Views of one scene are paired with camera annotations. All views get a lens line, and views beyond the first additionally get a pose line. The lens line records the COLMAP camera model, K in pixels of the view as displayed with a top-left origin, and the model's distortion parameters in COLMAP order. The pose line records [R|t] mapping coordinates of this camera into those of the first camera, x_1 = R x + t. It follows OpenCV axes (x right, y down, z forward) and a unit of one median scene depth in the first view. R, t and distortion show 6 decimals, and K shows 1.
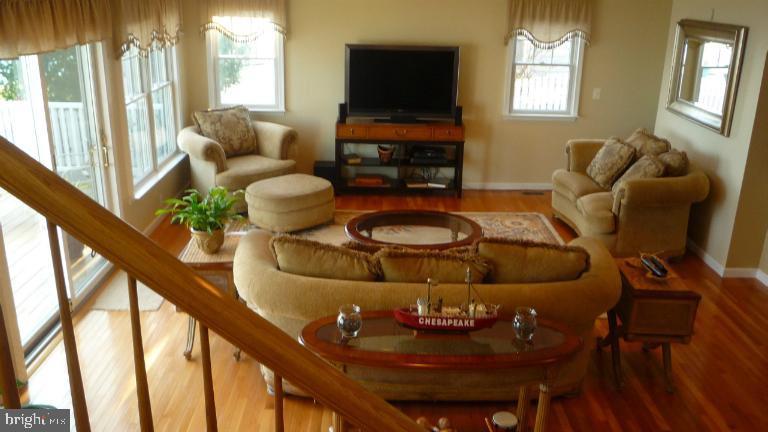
lens RADIAL K [[667.4, 0, 384.0], [0, 667.4, 216.0], [0, 0, 1]] dist [-0.013439, -0.003476]
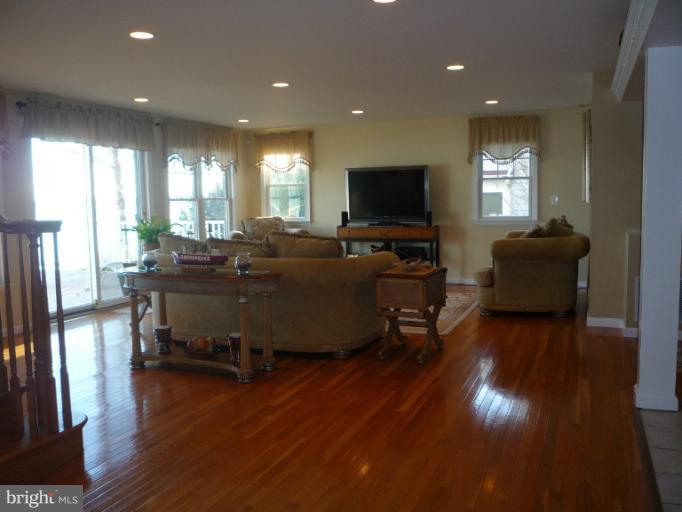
lens RADIAL K [[606.5, 0, 341.0], [0, 606.5, 256.0], [0, 0, 1]] dist [-0.017594, -0.013115]
pose [[0.919075, 0.000696, -0.394083, 0.406159], [-0.096474, 0.969968, -0.223281, 0.185316], [0.382092, 0.243231, 0.891540, -0.056138]]
